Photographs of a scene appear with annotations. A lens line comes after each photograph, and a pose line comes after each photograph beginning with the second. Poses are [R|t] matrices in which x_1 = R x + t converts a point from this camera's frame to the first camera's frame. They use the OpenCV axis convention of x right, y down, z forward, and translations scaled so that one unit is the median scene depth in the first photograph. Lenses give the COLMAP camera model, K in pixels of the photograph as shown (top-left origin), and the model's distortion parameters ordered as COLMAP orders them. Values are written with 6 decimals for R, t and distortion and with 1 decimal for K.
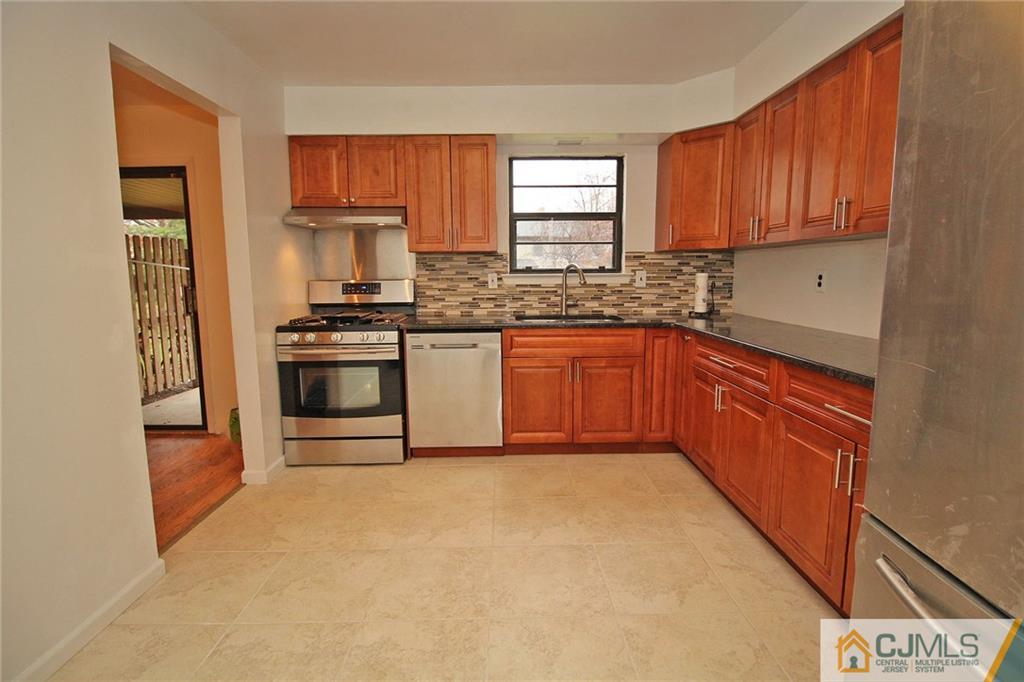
lens RADIAL K [[476.9, 0, 511.6], [0, 476.9, 335.3], [0, 0, 1]] dist [-0.018643, -0.001130]
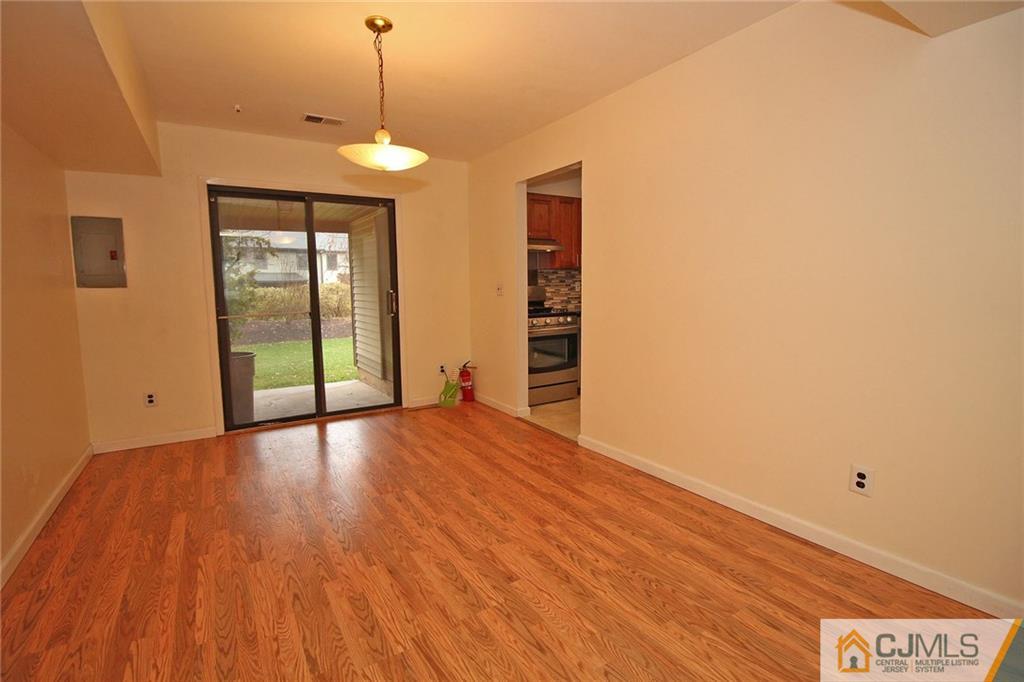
lens RADIAL K [[476.9, 0, 511.4], [0, 476.9, 337.3], [0, 0, 1]] dist [-0.018643, -0.001130]
pose [[0.858242, -0.060230, 0.509698, -0.992774], [0.066528, 0.997767, 0.005882, 0.030571], [-0.508914, 0.028861, 0.860333, -0.249072]]
